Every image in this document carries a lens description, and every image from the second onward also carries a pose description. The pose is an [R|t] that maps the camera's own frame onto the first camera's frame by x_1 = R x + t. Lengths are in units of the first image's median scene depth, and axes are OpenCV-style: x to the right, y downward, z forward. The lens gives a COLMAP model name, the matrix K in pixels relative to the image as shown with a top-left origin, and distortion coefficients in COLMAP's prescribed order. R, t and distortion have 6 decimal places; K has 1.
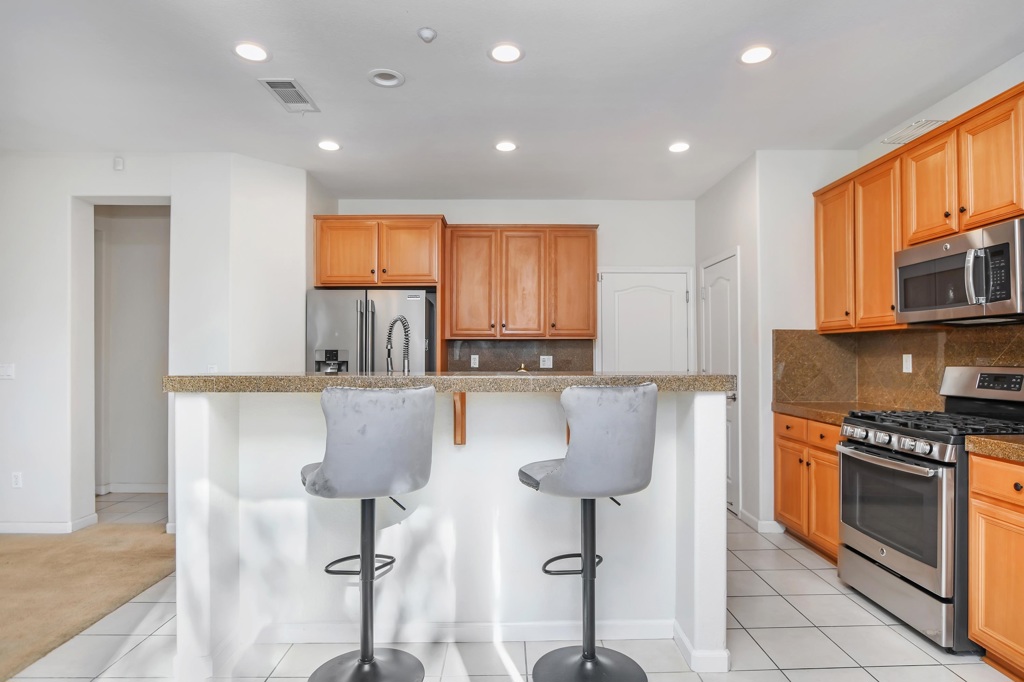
lens RADIAL K [[516.5, 0, 513.7], [0, 516.5, 352.8], [0, 0, 1]] dist [-0.002892, 0.000015]
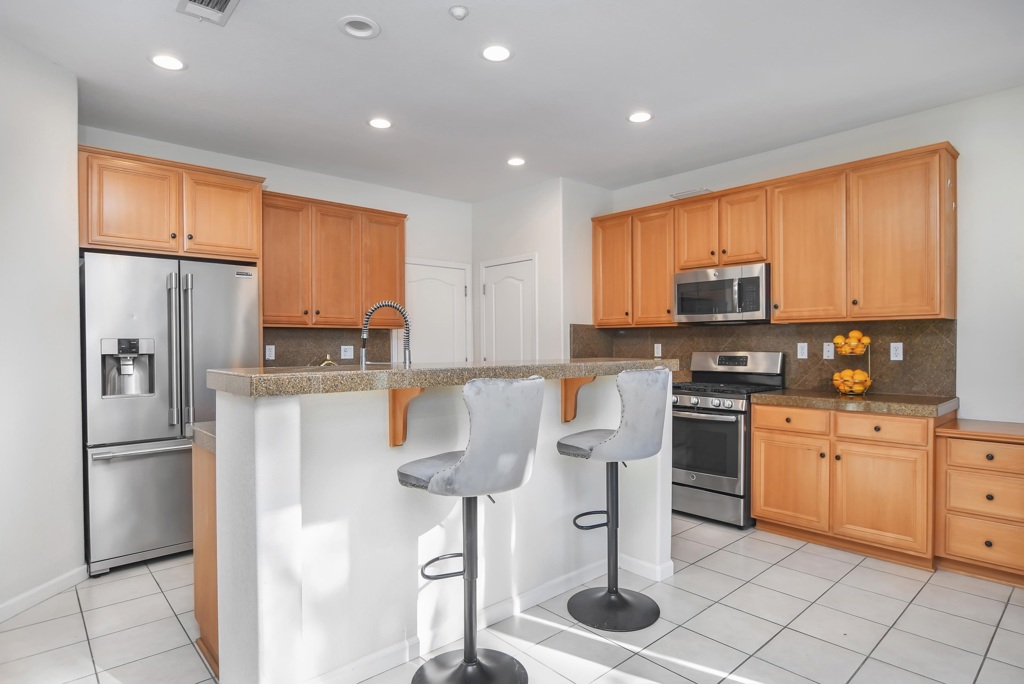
lens RADIAL K [[542.8, 0, 485.8], [0, 542.8, 352.8], [0, 0, 1]] dist [-0.003939, -0.000284]
pose [[0.784792, -0.011784, 0.619647, -0.658577], [-0.000328, 0.999811, 0.019430, -0.001656], [-0.619759, -0.015452, 0.784640, 0.136365]]
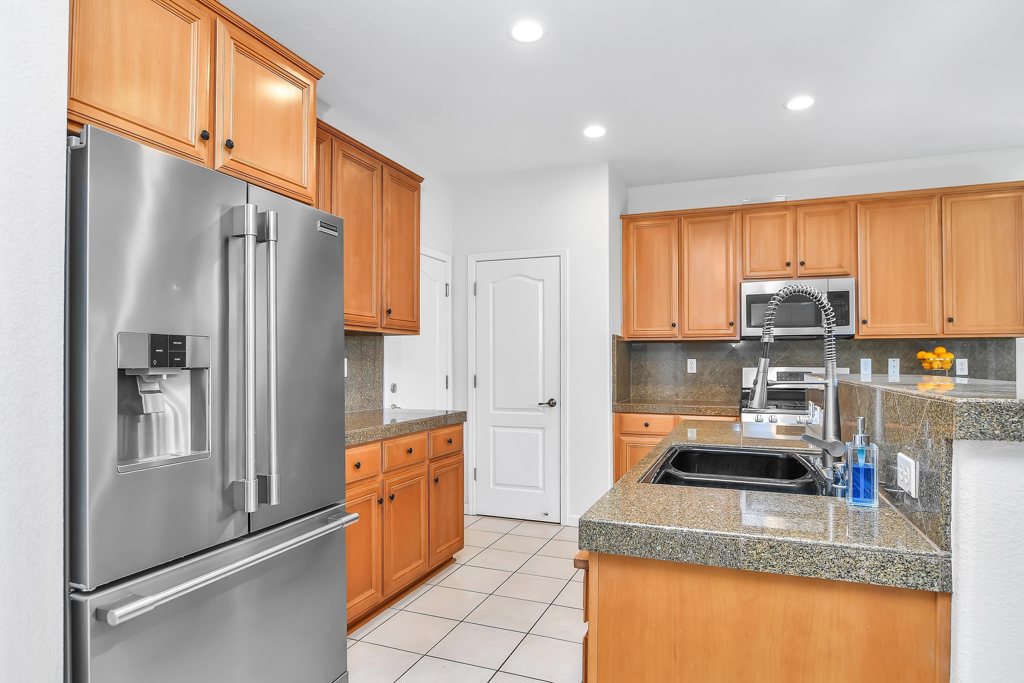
lens RADIAL K [[571.7, 0, 511.1], [0, 571.7, 353.2], [0, 0, 1]] dist [-0.014419, -0.000629]
pose [[0.410353, 0.015948, 0.911787, -0.908145], [-0.007888, 0.999872, -0.013939, 0.014389], [-0.911893, -0.001472, 0.410426, 0.994386]]
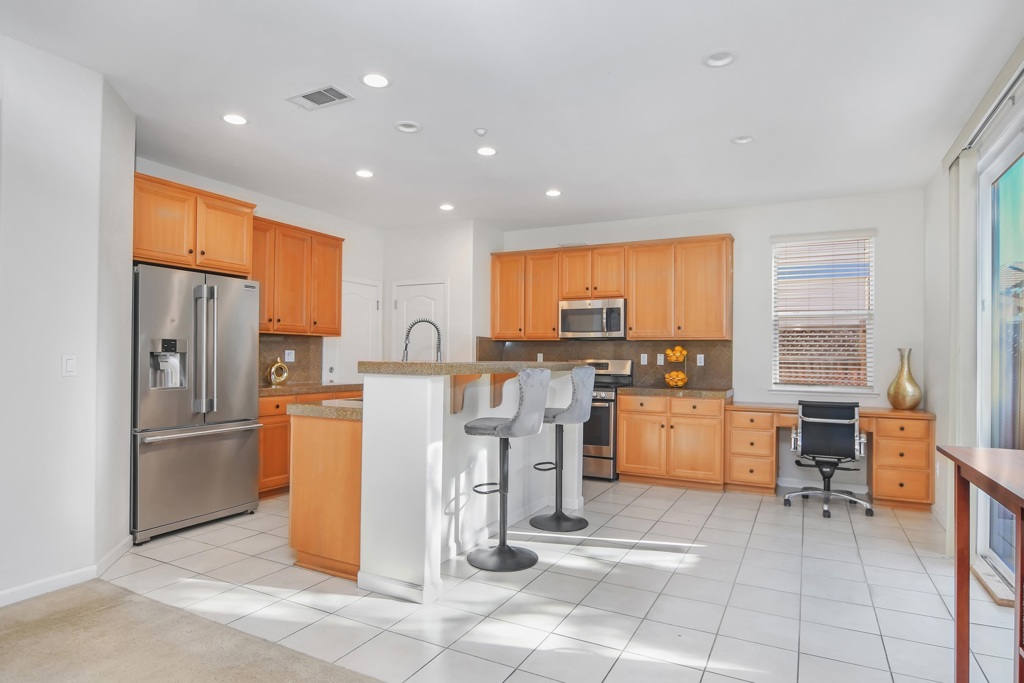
lens RADIAL K [[560.8, 0, 471.0], [0, 560.8, 353.7], [0, 0, 1]] dist [0.001981, 0.000816]
pose [[0.546027, 0.012486, 0.837674, -1.310473], [-0.017898, 0.999835, -0.003237, 0.018588], [-0.837576, -0.013225, 0.546160, 0.115393]]
